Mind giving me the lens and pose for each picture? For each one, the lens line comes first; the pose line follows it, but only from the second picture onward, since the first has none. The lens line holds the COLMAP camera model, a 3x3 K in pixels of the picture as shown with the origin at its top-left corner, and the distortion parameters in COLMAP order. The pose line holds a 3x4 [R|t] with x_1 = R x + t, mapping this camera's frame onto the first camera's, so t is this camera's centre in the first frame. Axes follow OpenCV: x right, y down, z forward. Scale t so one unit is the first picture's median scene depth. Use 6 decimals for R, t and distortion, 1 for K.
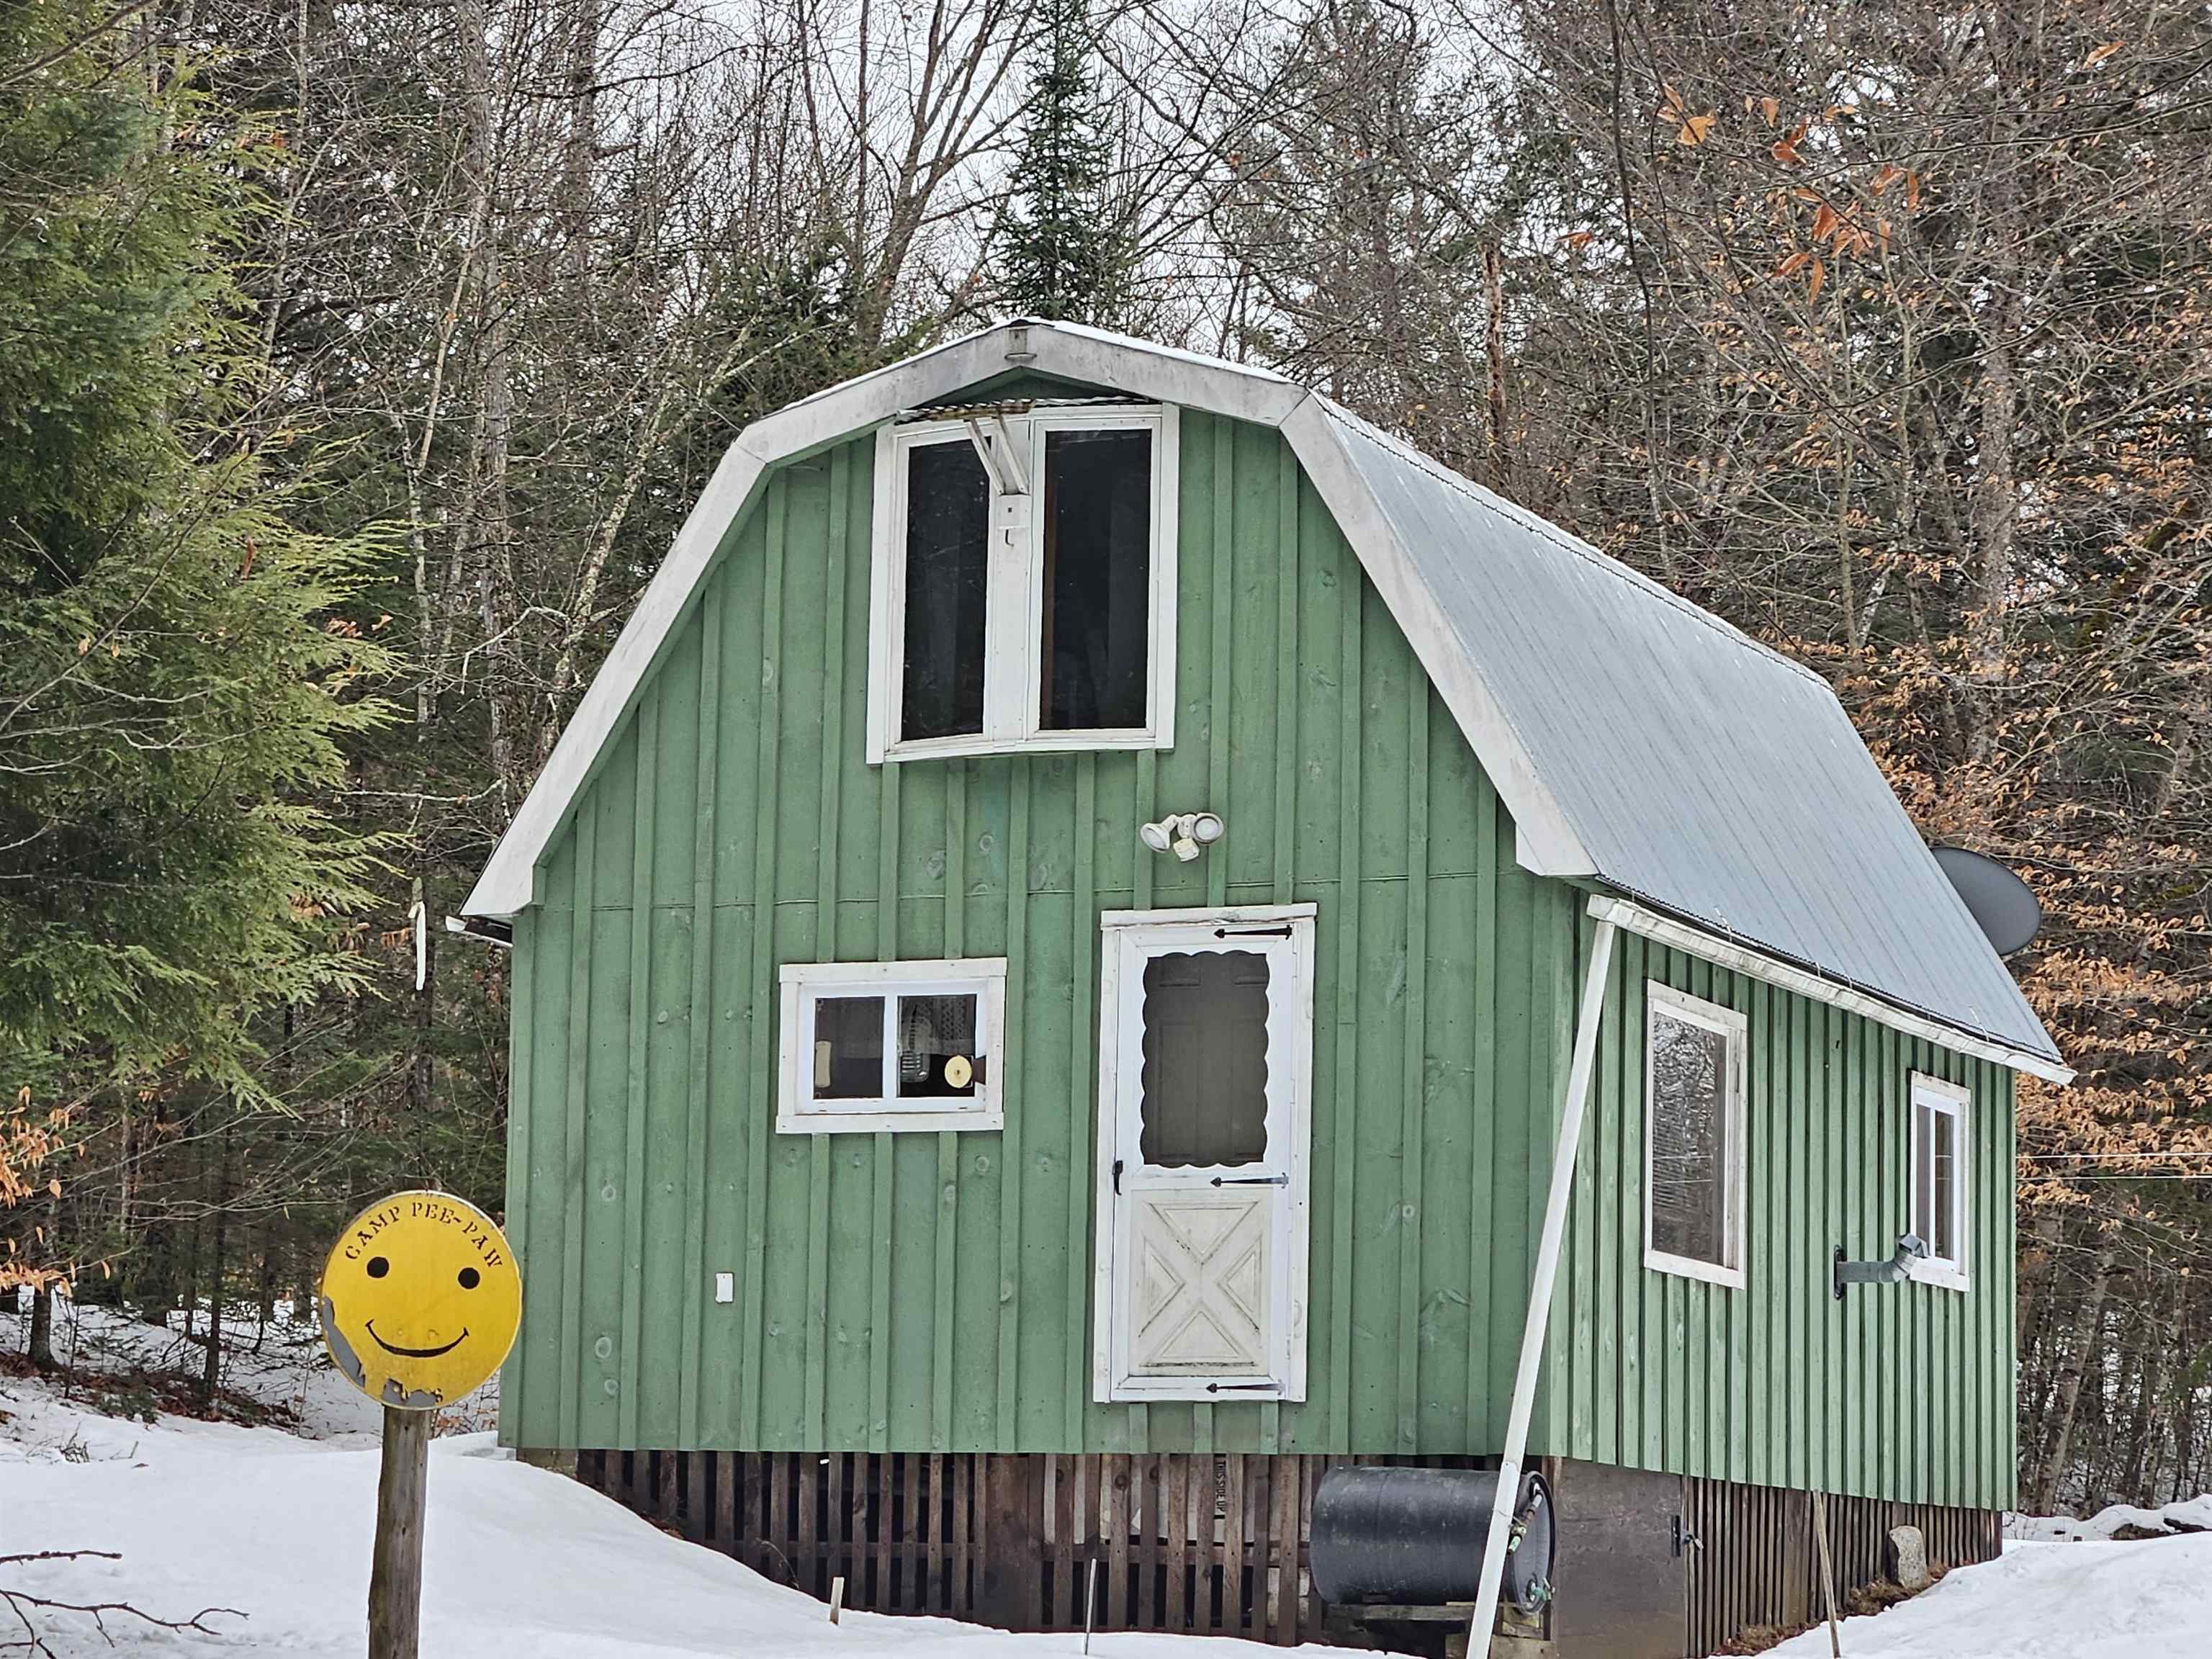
lens RADIAL K [[6027.0, 0, 1096.3], [0, 6027.0, 738.1], [0, 0, 1]] dist [-0.832819, 15.558295]
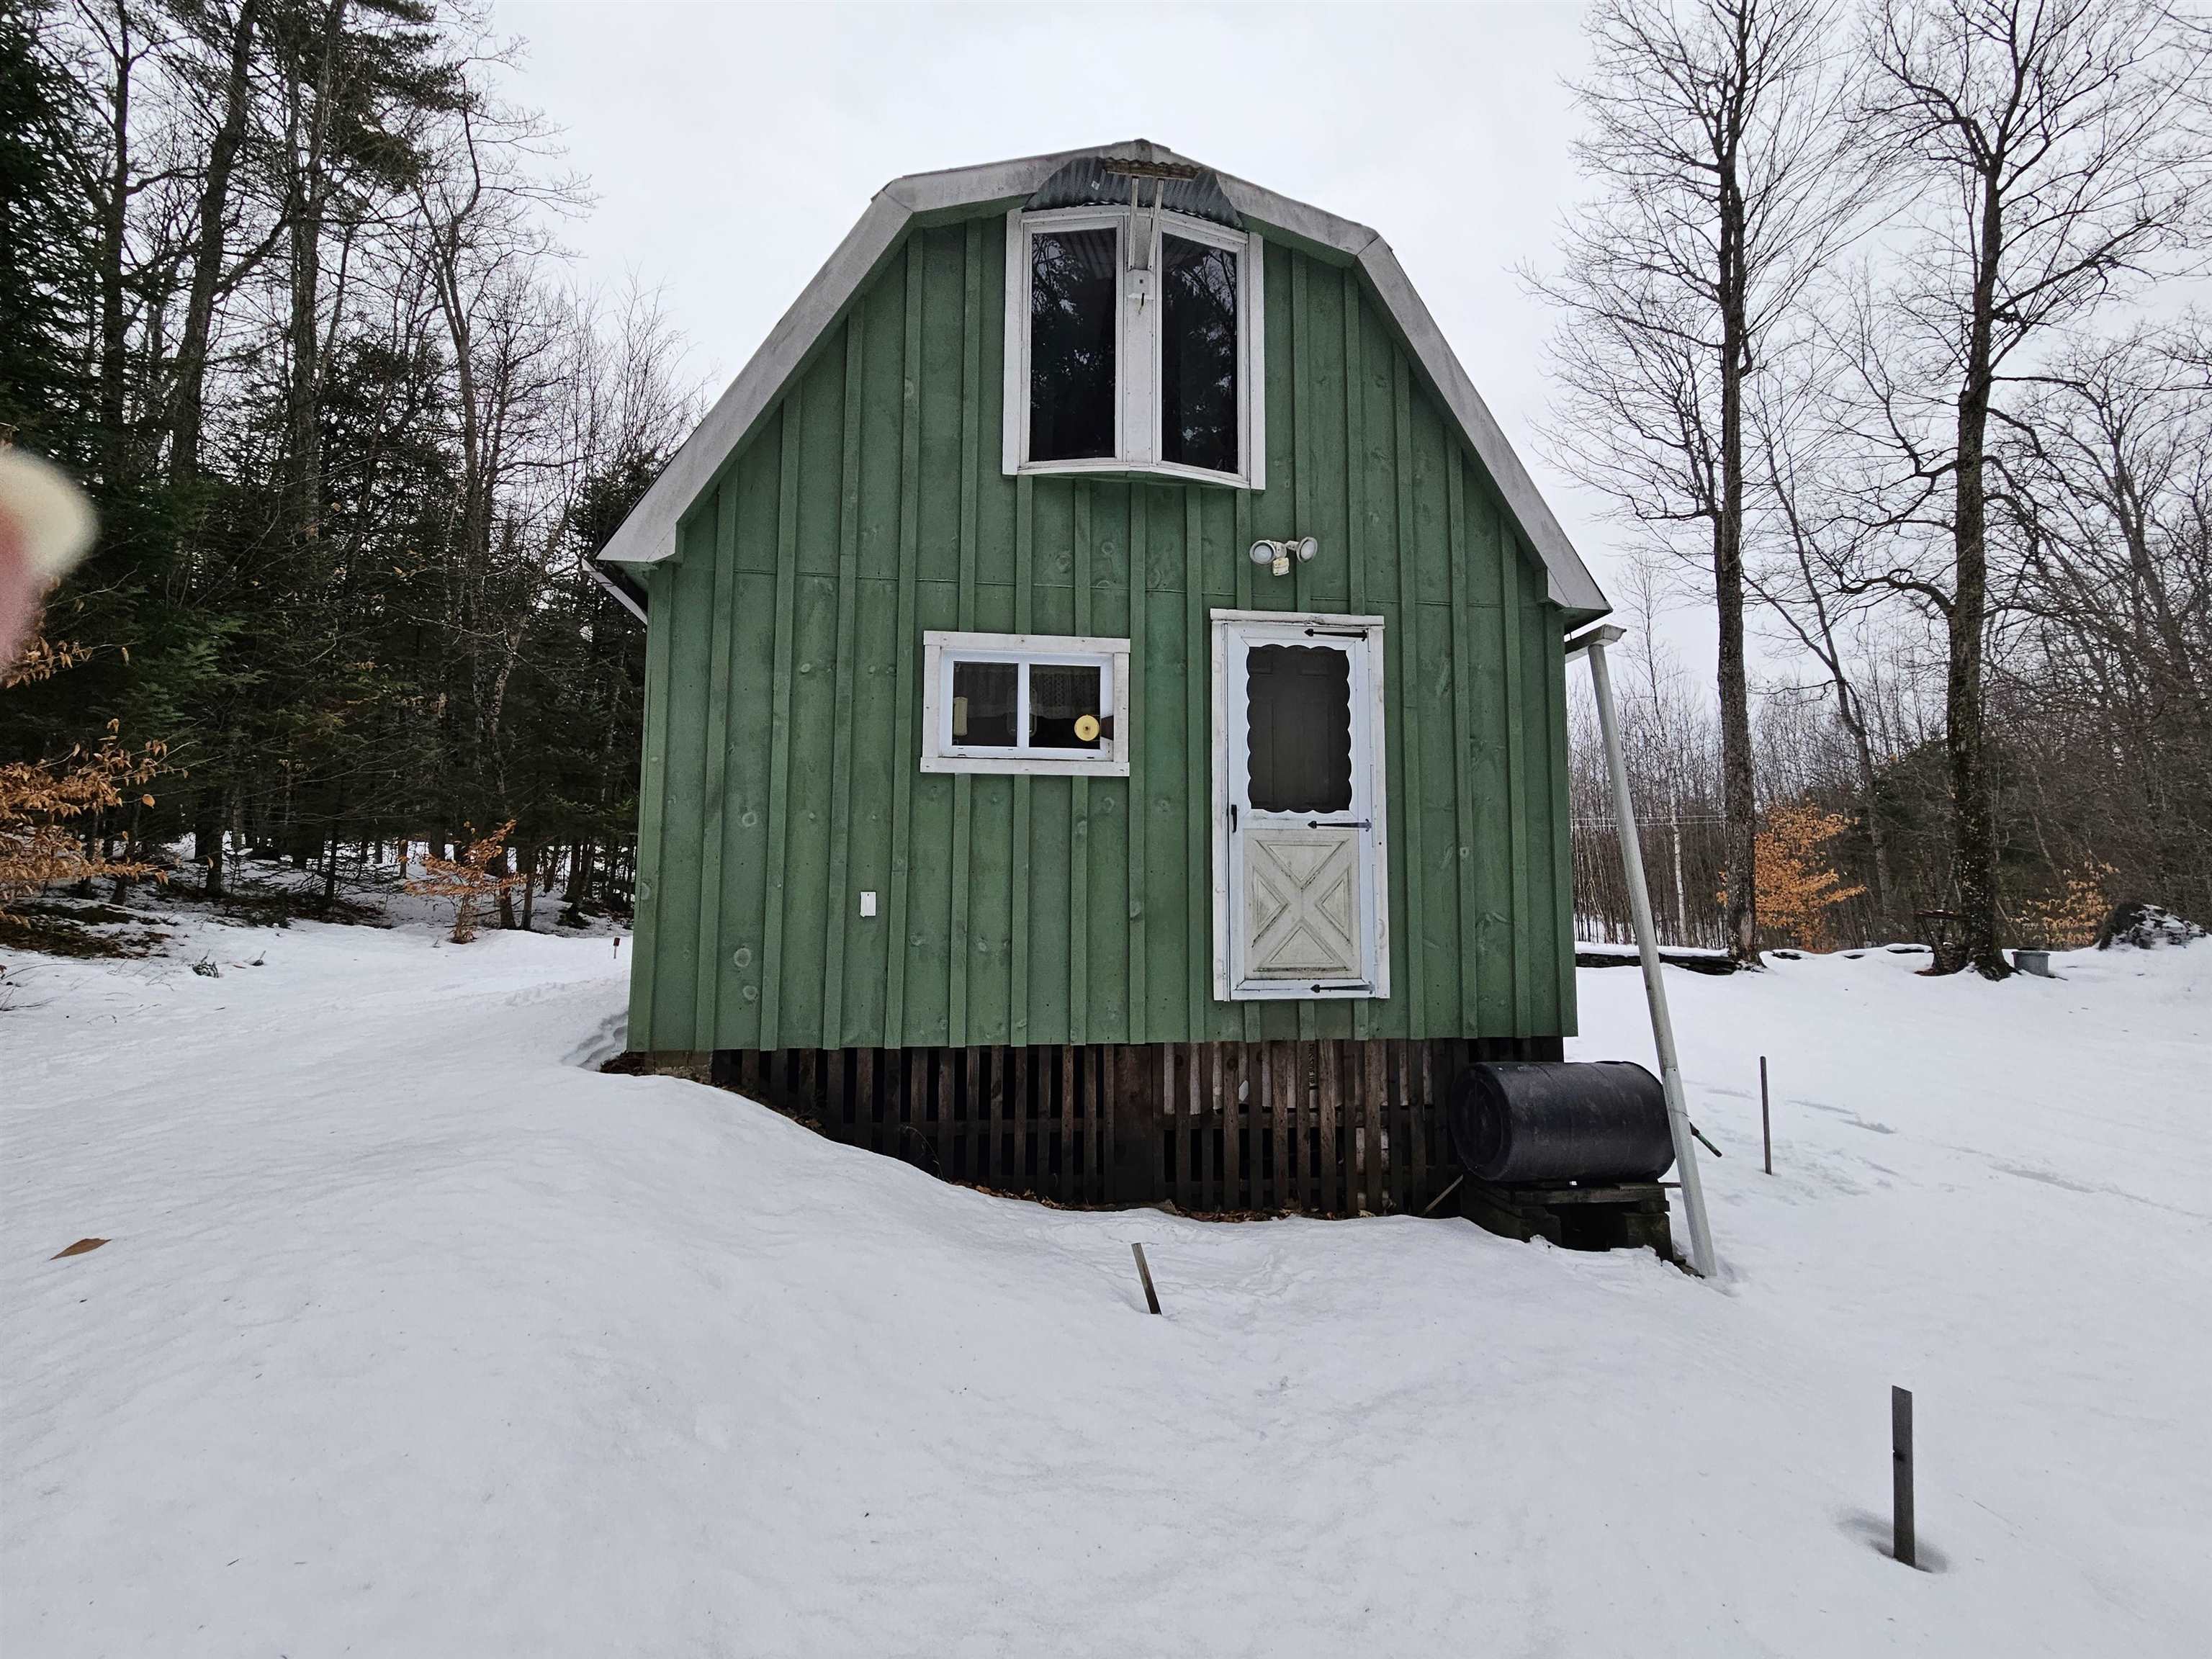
lens RADIAL K [[905.5, 0, 1104.9], [0, 905.5, 819.5], [0, 0, 1]] dist [-0.001320, 0.000034]
pose [[0.854060, 0.026855, 0.519481, -0.115170], [-0.065639, 0.996248, 0.056412, 0.063144], [-0.516017, -0.082277, 0.852618, 0.834485]]
